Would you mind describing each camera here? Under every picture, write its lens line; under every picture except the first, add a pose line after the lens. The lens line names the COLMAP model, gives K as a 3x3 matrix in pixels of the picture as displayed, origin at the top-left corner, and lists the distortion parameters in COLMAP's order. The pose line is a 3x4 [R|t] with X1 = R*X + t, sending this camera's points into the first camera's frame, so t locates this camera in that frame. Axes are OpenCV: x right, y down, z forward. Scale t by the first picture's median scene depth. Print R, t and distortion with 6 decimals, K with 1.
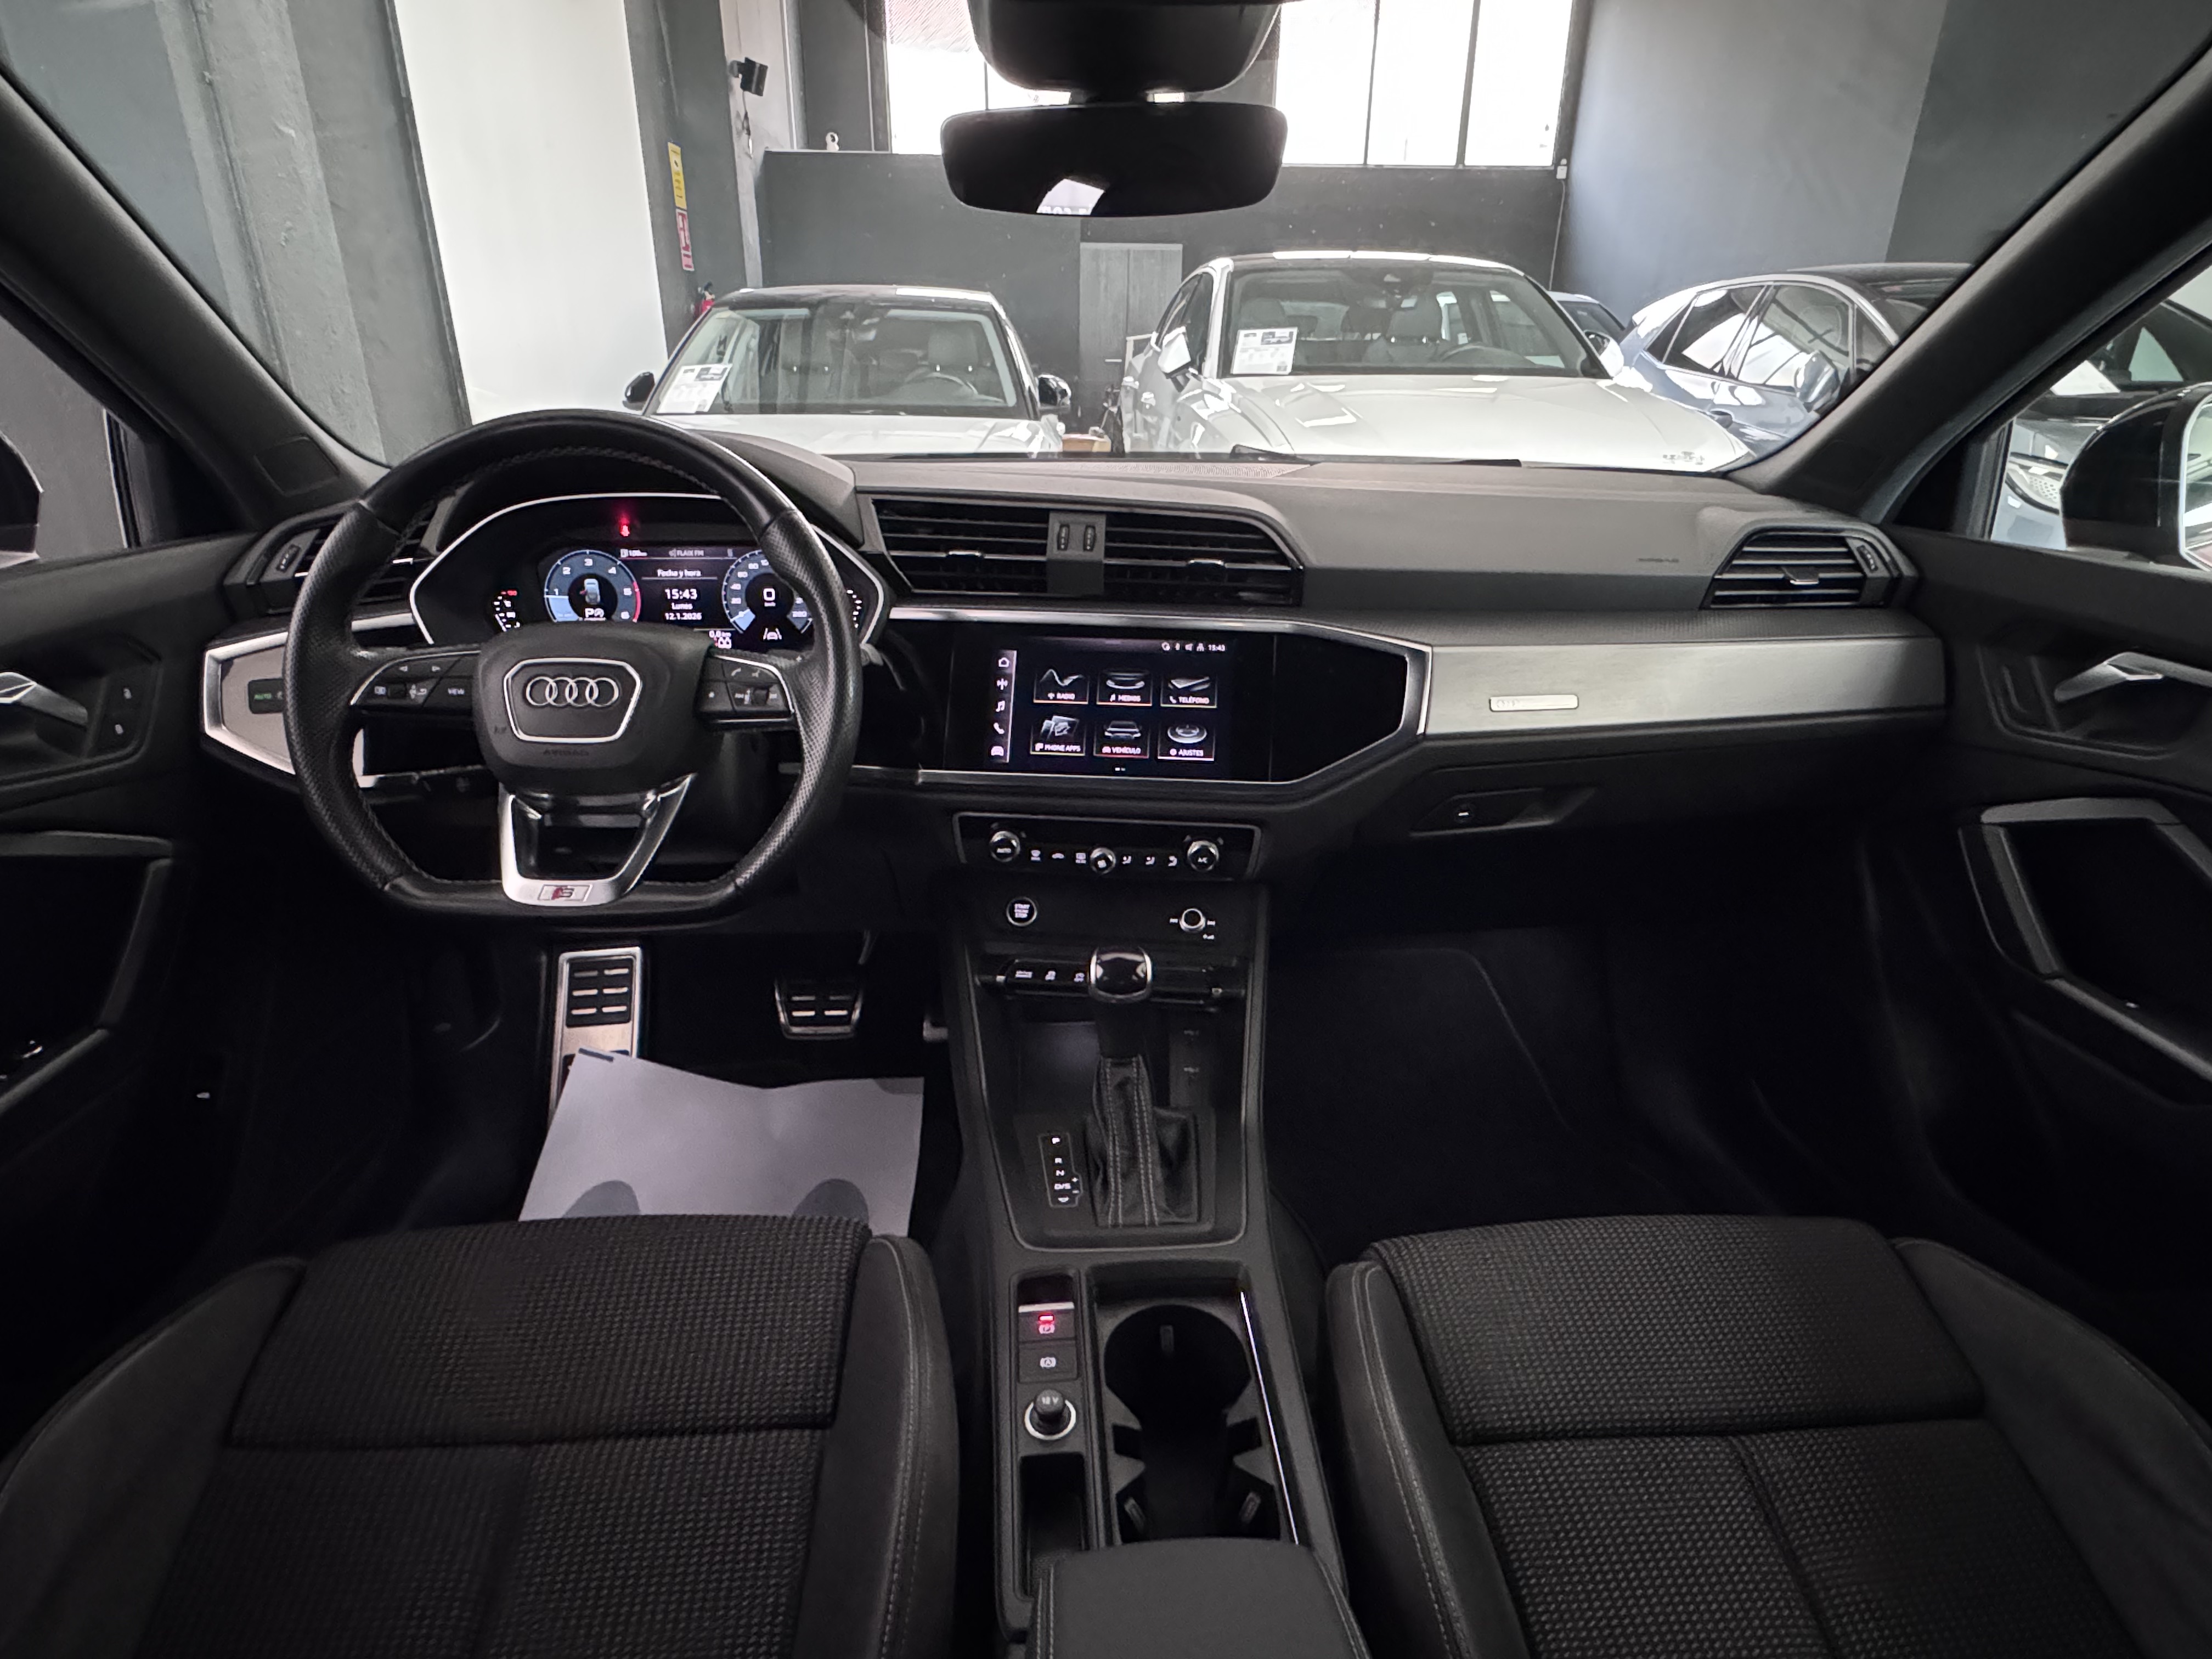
lens RADIAL K [[1175.9, 0, 1106.0], [0, 1175.9, 829.5], [0, 0, 1]] dist [-0.001220, 0.000310]
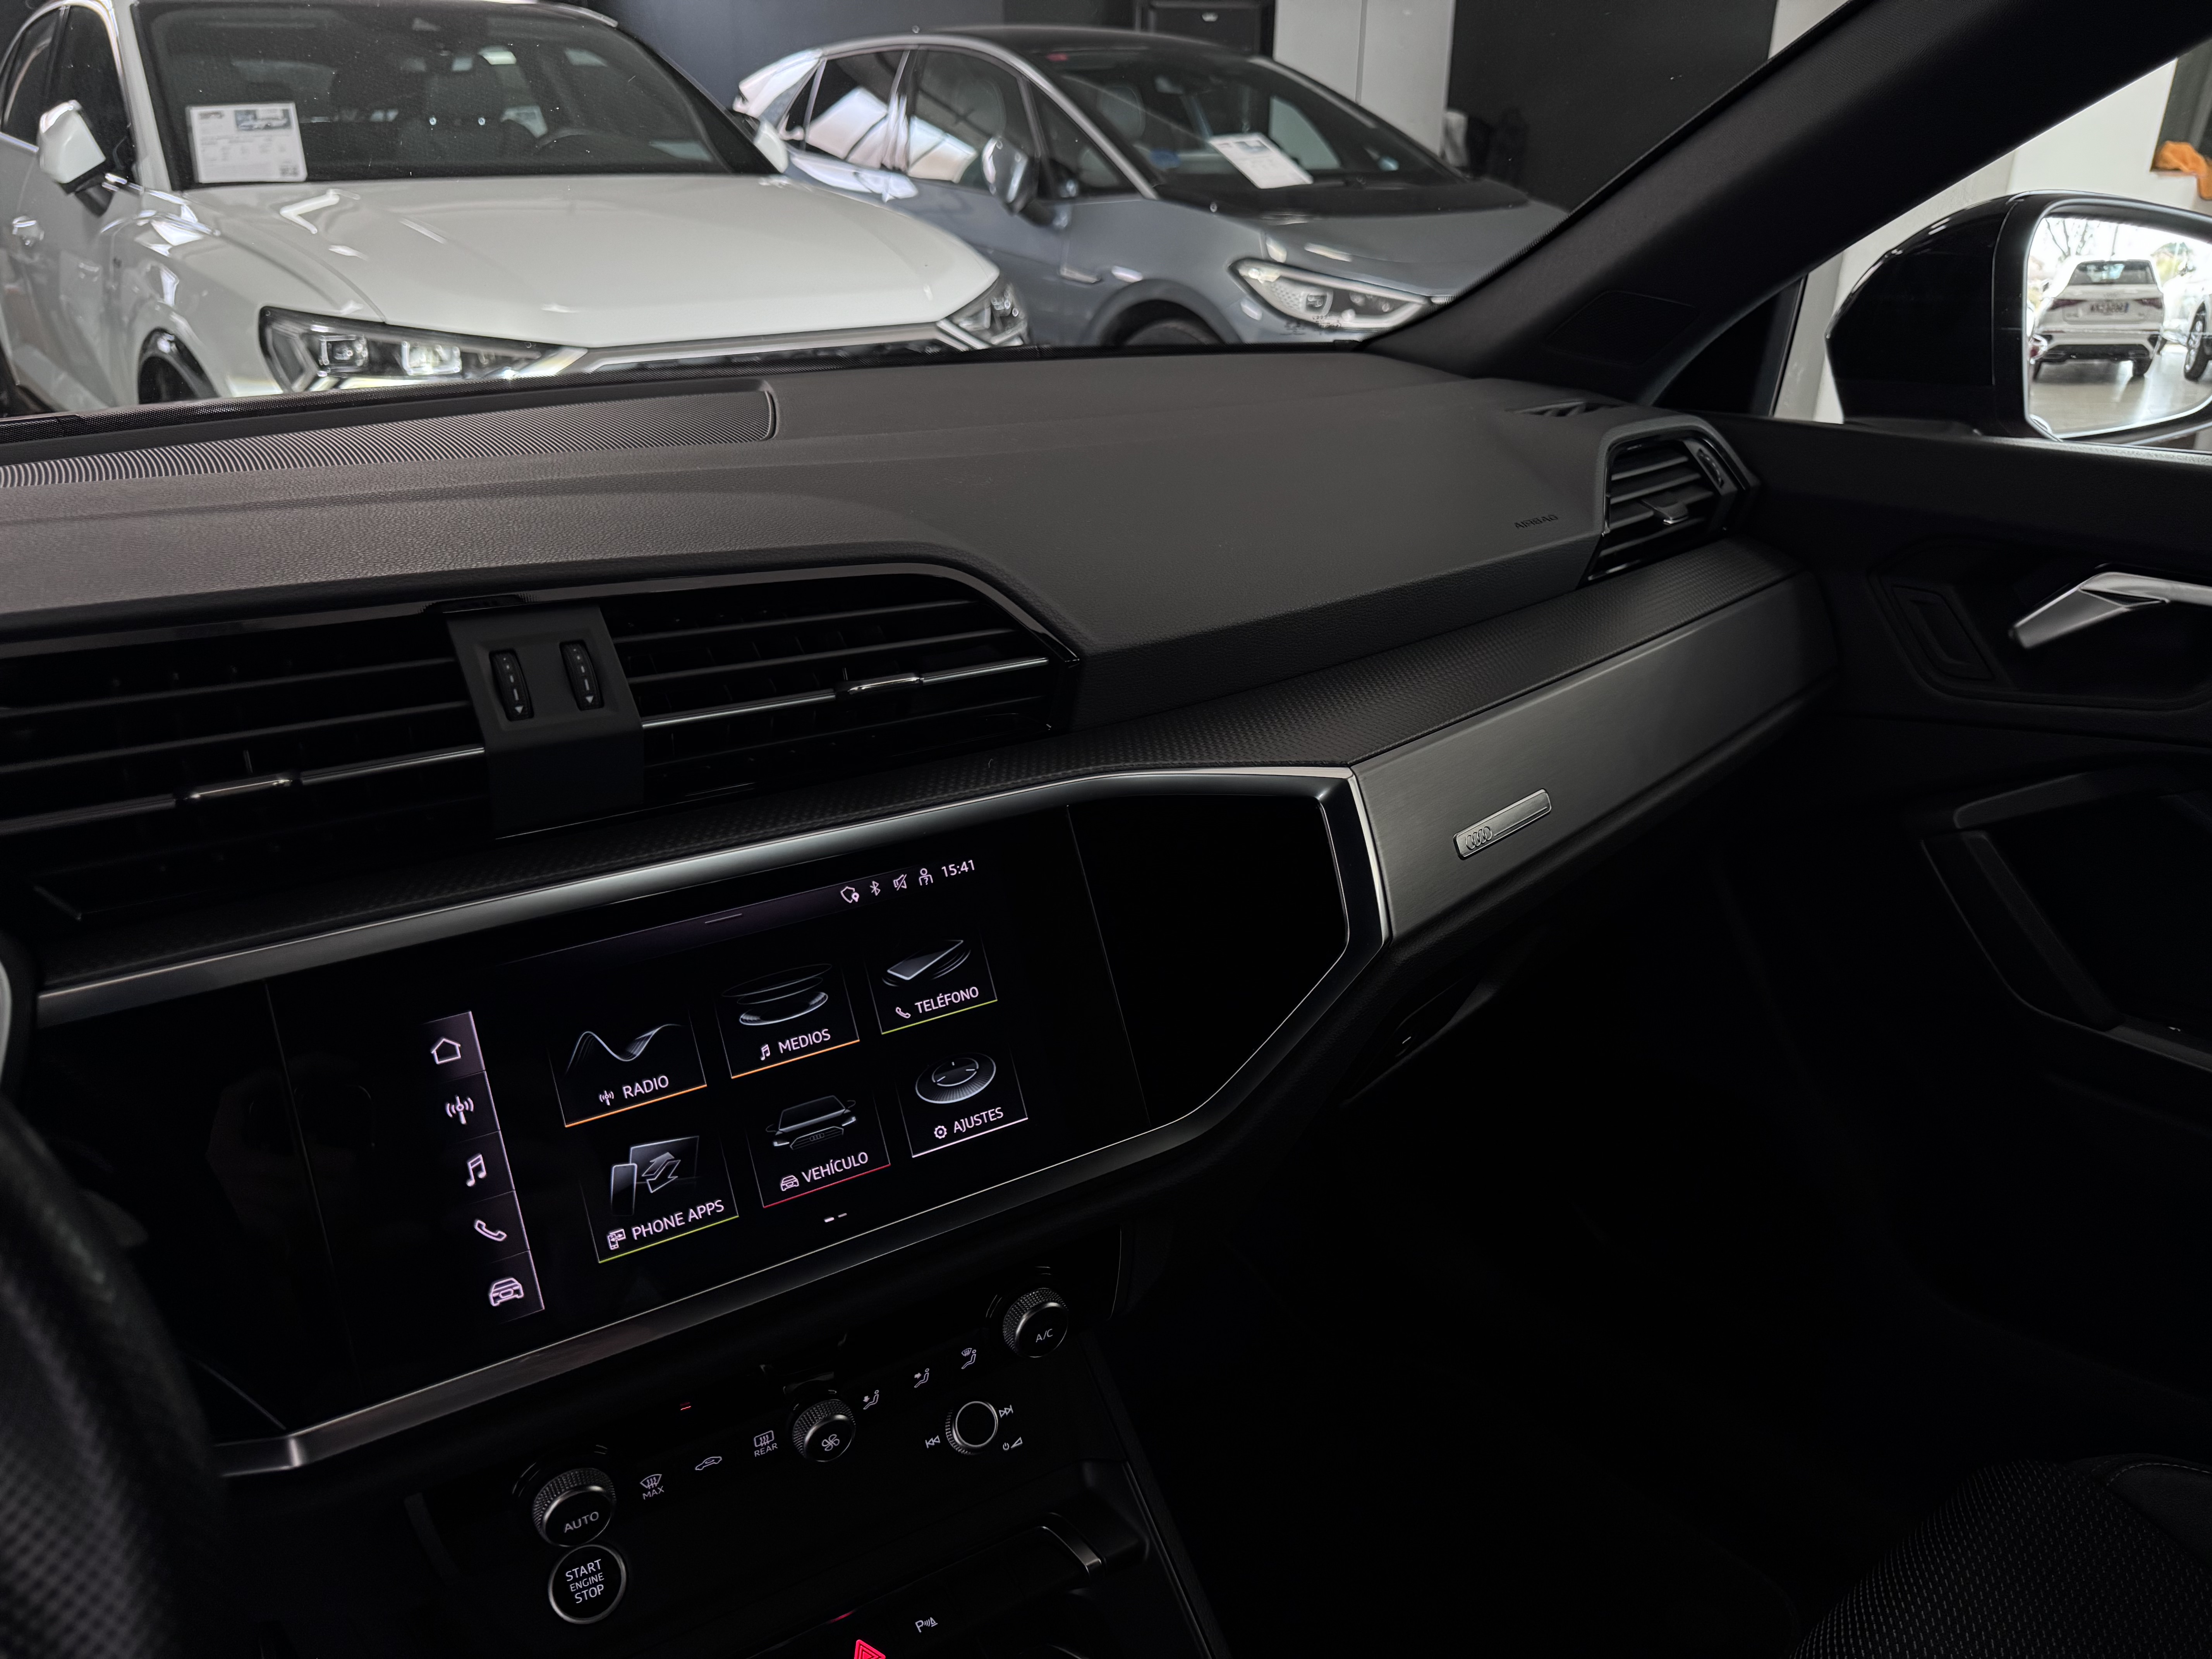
lens RADIAL K [[1555.3, 0, 1106.0], [0, 1555.3, 829.5], [0, 0, 1]] dist [0.059941, -0.075777]
pose [[0.800233, -0.248742, 0.545668, -0.165401], [0.232064, 0.967474, 0.100697, -0.202104], [-0.552968, 0.046049, 0.831929, 0.457737]]
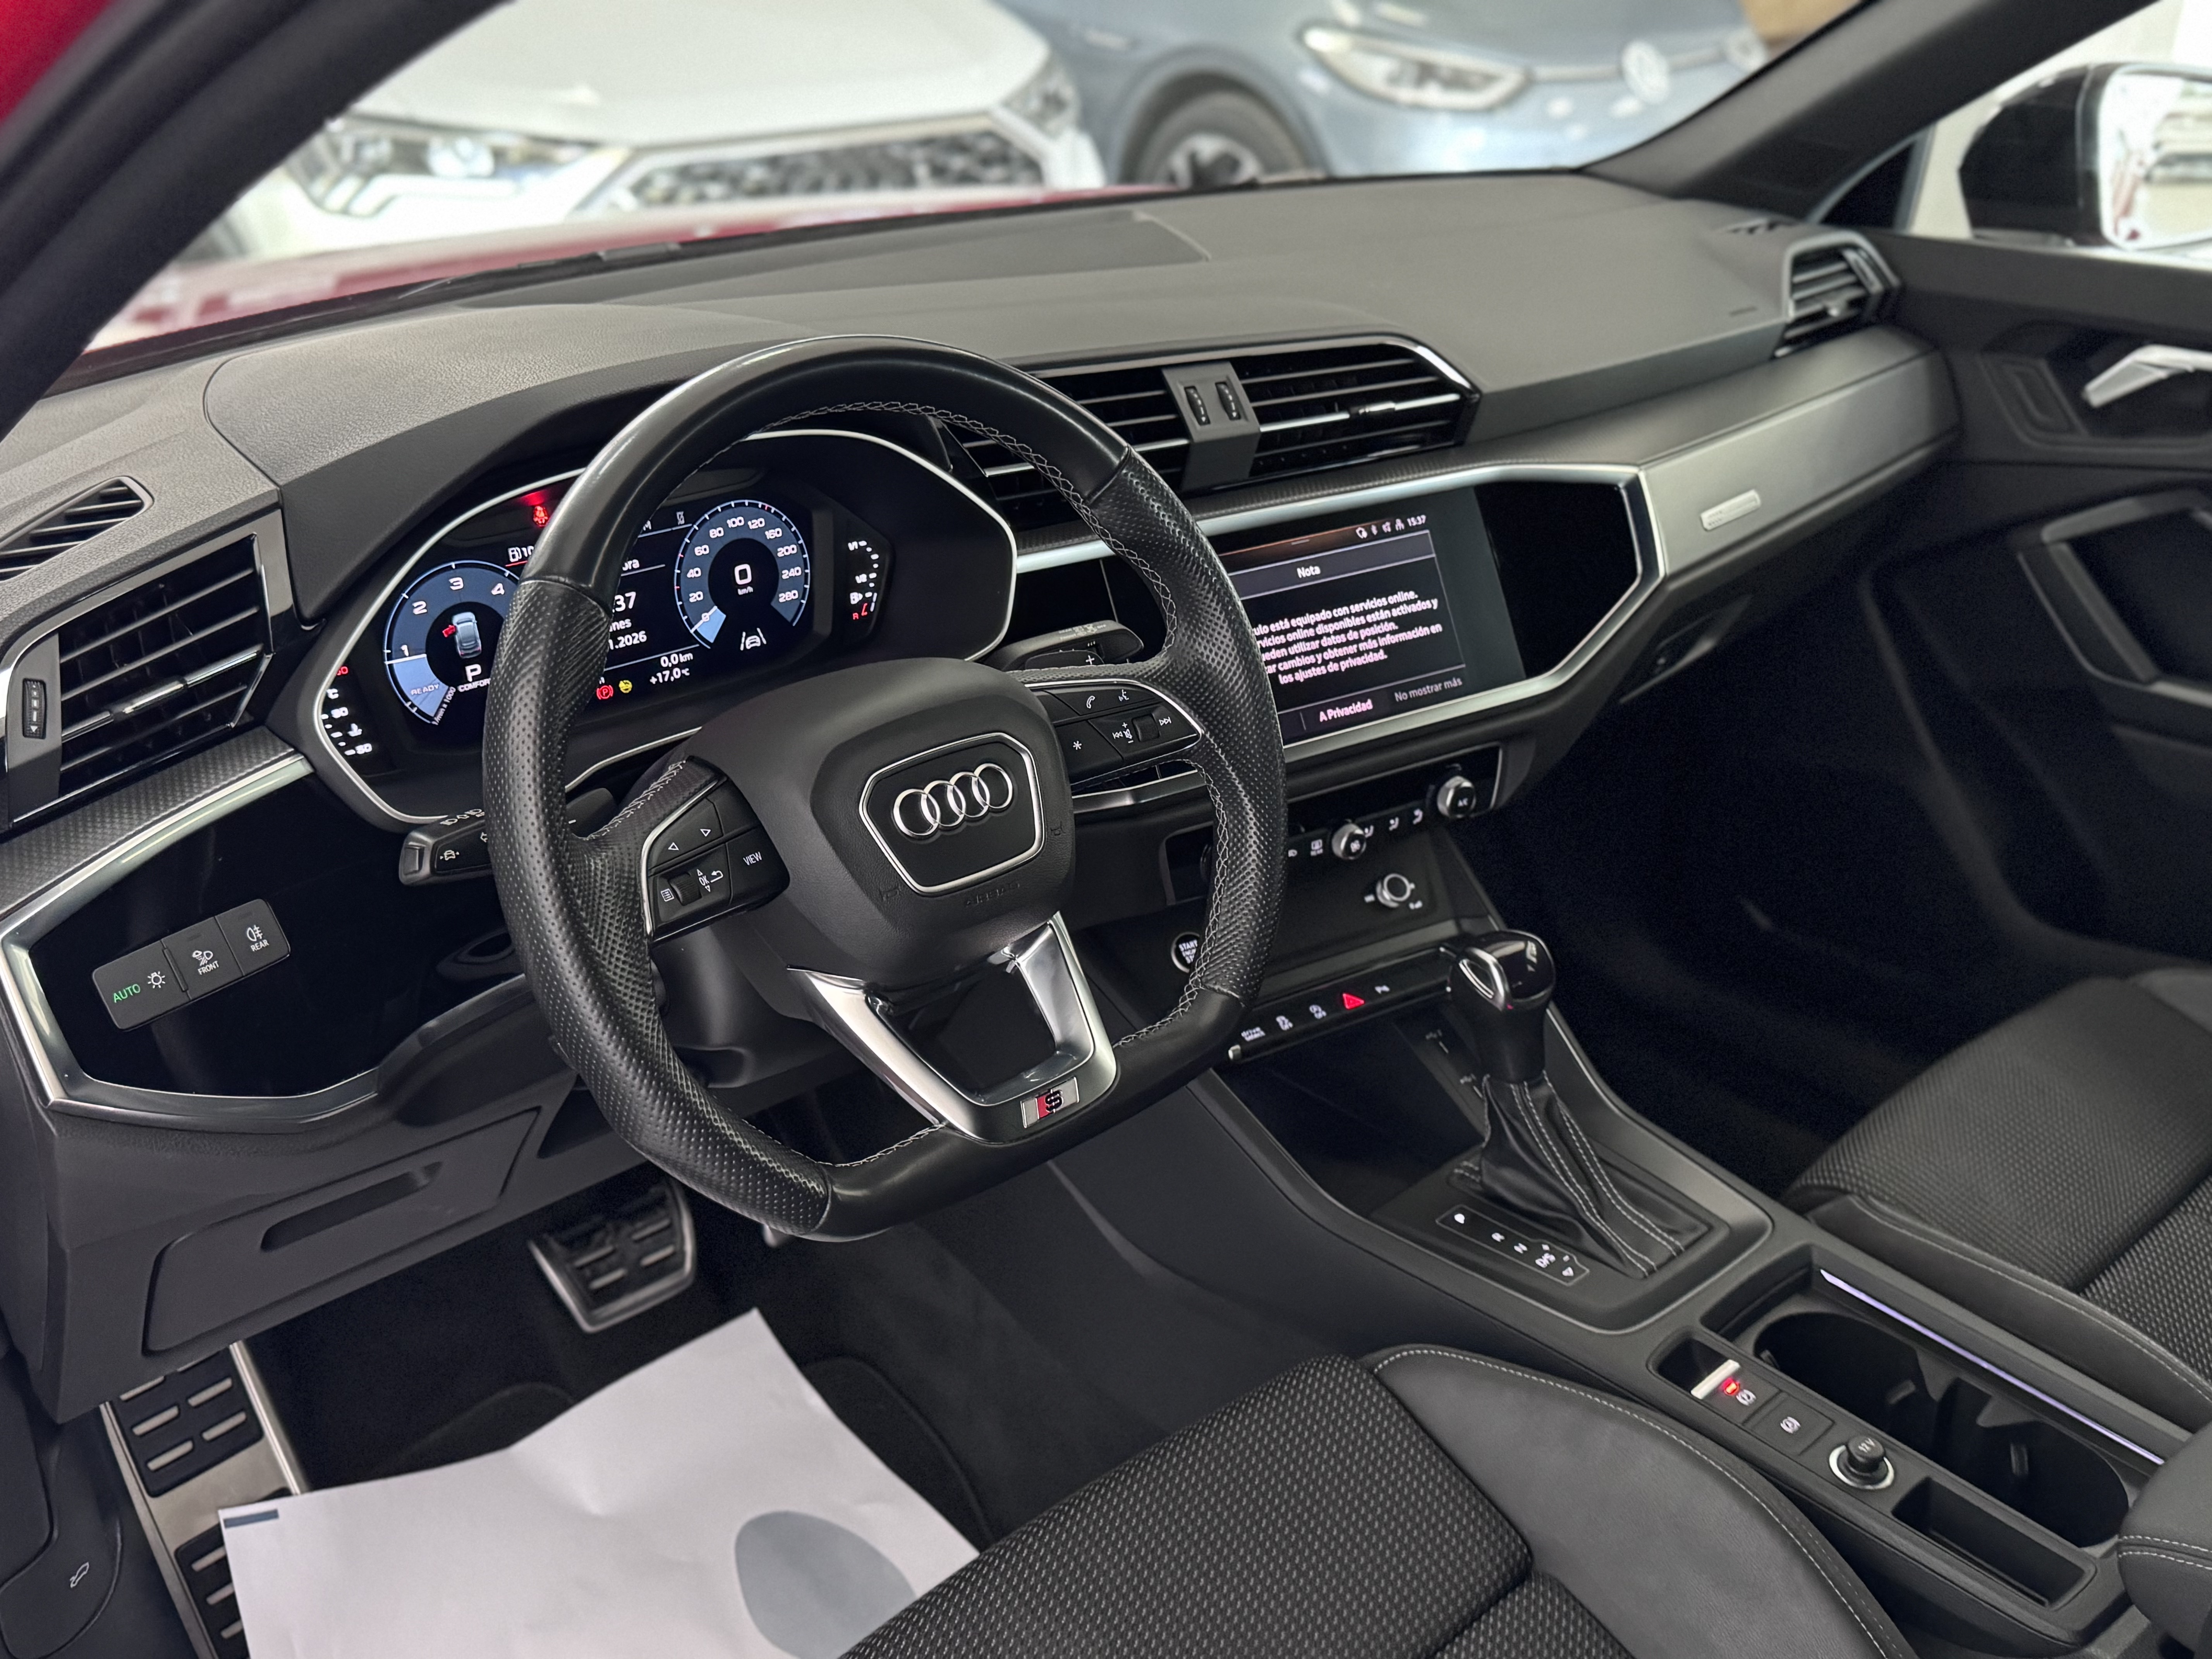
lens RADIAL K [[2050.8, 0, 1106.0], [0, 2050.8, 829.5], [0, 0, 1]] dist [0.185546, -0.399410]
pose [[0.783699, -0.276331, 0.556288, -0.787549], [0.240278, 0.960739, 0.138734, -0.184162], [-0.572784, 0.024938, 0.819327, 0.049230]]
